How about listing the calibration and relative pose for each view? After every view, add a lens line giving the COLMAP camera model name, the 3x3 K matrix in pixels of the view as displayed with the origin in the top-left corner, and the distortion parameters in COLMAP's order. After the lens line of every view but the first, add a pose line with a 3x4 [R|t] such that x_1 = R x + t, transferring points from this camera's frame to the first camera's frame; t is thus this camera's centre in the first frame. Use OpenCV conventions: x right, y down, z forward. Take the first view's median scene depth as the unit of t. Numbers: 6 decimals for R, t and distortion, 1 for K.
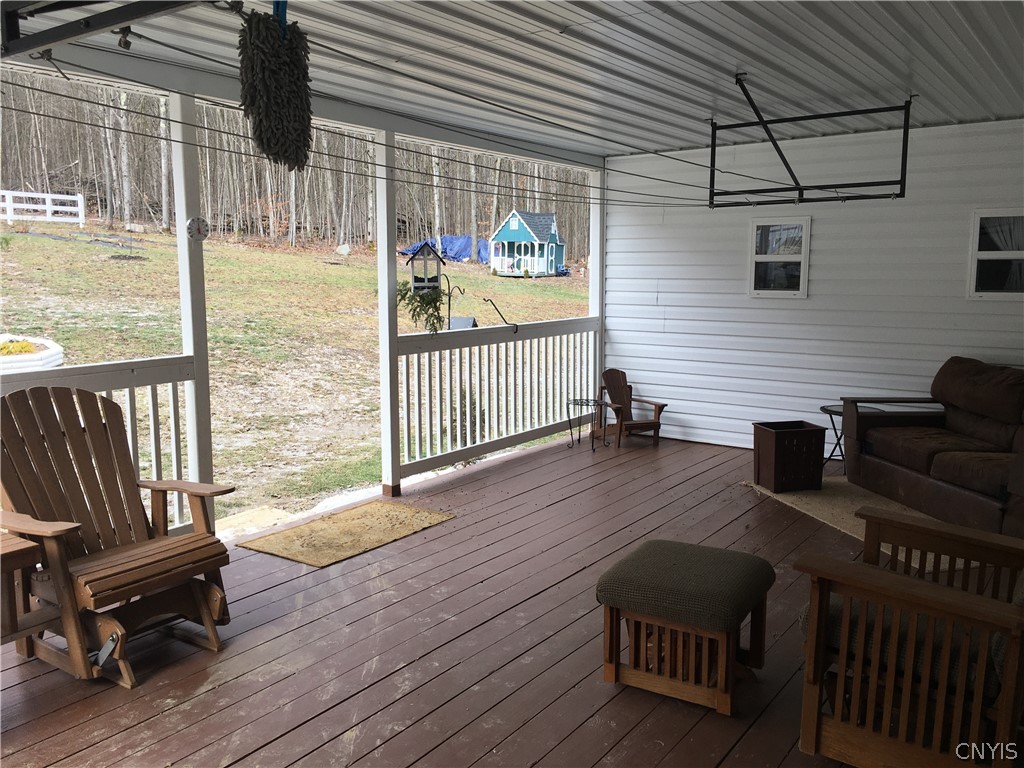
lens RADIAL K [[867.2, 0, 513.0], [0, 867.2, 386.4], [0, 0, 1]] dist [0.014093, 0.001198]
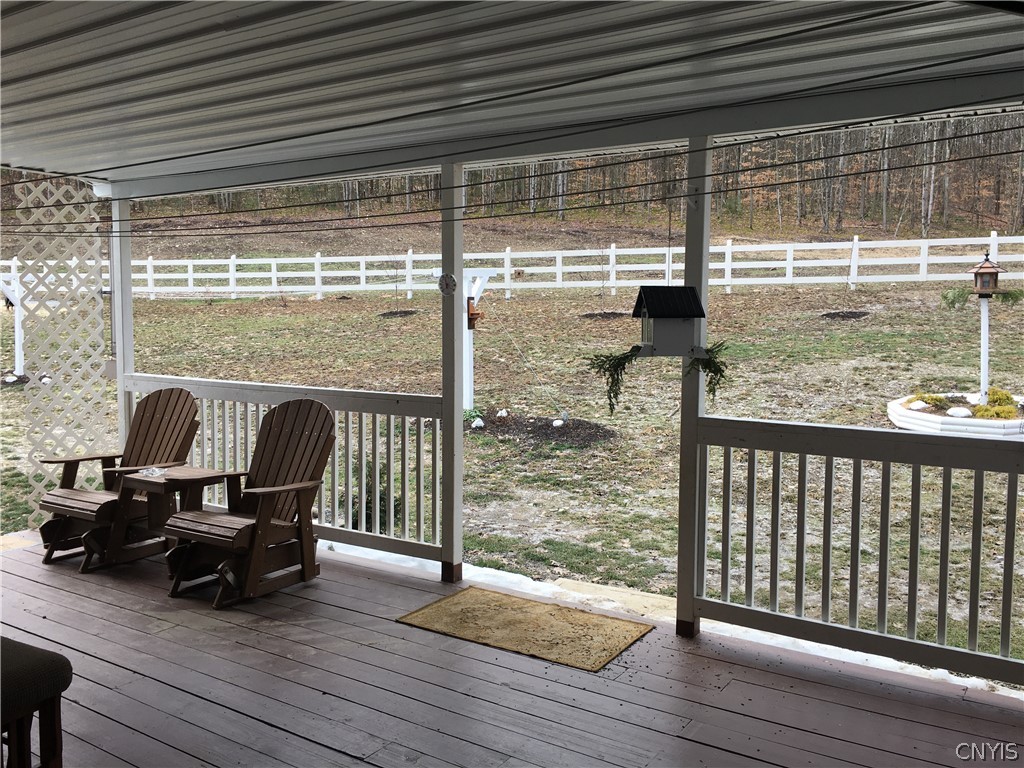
lens RADIAL K [[867.2, 0, 513.2], [0, 867.2, 381.9], [0, 0, 1]] dist [0.014093, 0.001198]
pose [[0.054923, 0.079004, -0.995360, 0.642643], [-0.159087, 0.984823, 0.069389, -0.124996], [0.985736, 0.154538, 0.066657, 0.899196]]
